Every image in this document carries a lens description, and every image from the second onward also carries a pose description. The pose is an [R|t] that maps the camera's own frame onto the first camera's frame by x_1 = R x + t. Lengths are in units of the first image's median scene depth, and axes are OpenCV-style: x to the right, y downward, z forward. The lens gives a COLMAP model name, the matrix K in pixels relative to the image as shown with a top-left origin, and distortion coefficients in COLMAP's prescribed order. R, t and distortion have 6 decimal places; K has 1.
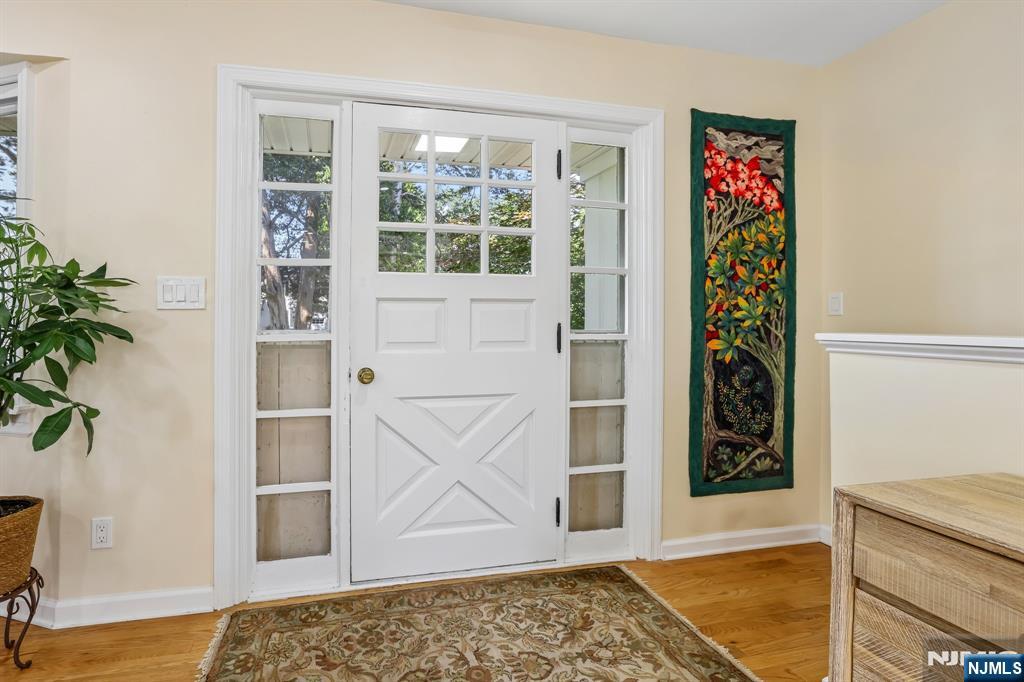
lens RADIAL K [[485.8, 0, 439.5], [0, 485.8, 322.5], [0, 0, 1]] dist [-0.012195, 0.000808]
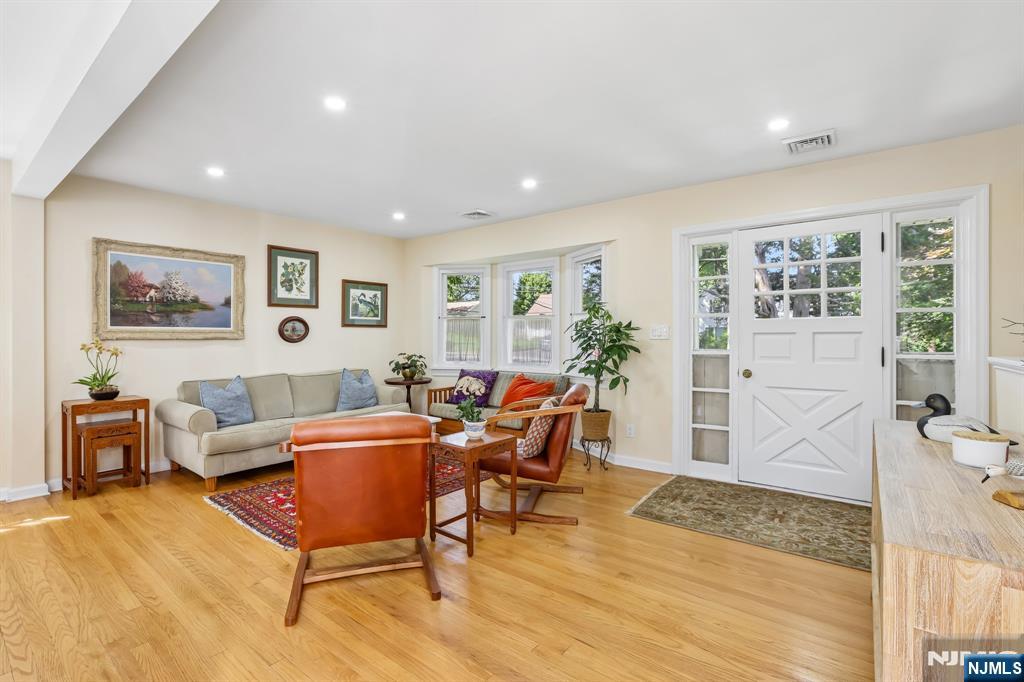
lens RADIAL K [[468.2, 0, 515.5], [0, 468.2, 335.0], [0, 0, 1]] dist [-0.037372, 0.021572]
pose [[0.645597, -0.006211, -0.763653, 0.561557], [0.003029, 0.999980, -0.005573, -0.029516], [0.763672, 0.001285, 0.645603, -0.742945]]
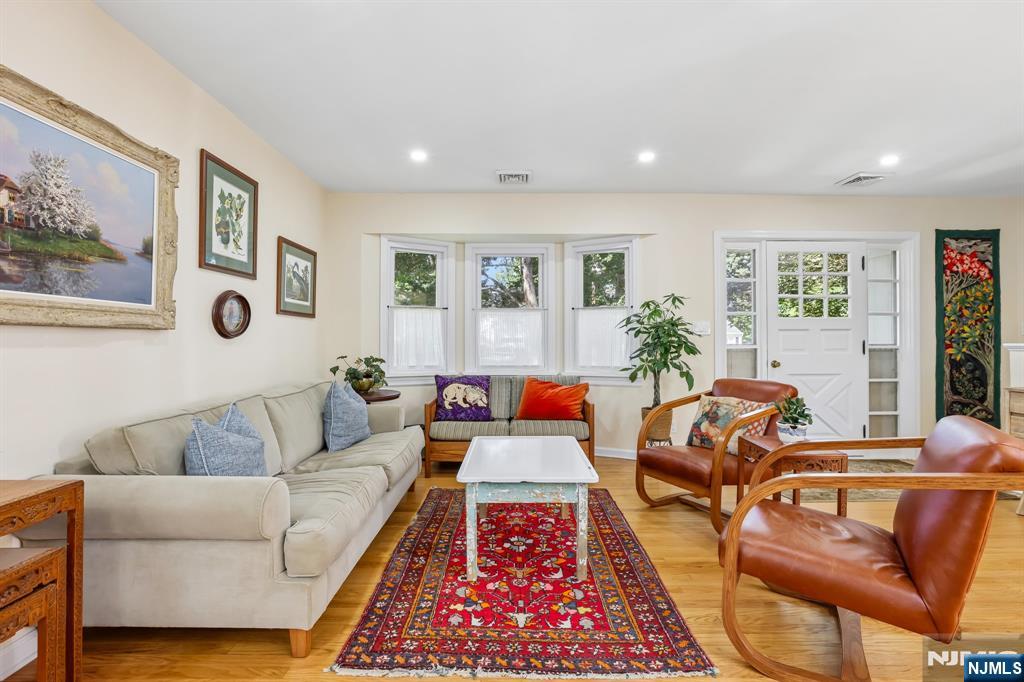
lens RADIAL K [[471.6, 0, 515.3], [0, 471.6, 338.3], [0, 0, 1]] dist [-0.038566, 0.017492]
pose [[0.979934, -0.005106, -0.199257, -0.758895], [0.003954, 0.999973, -0.006179, 0.000089], [0.199283, 0.005267, 0.979928, -1.143221]]
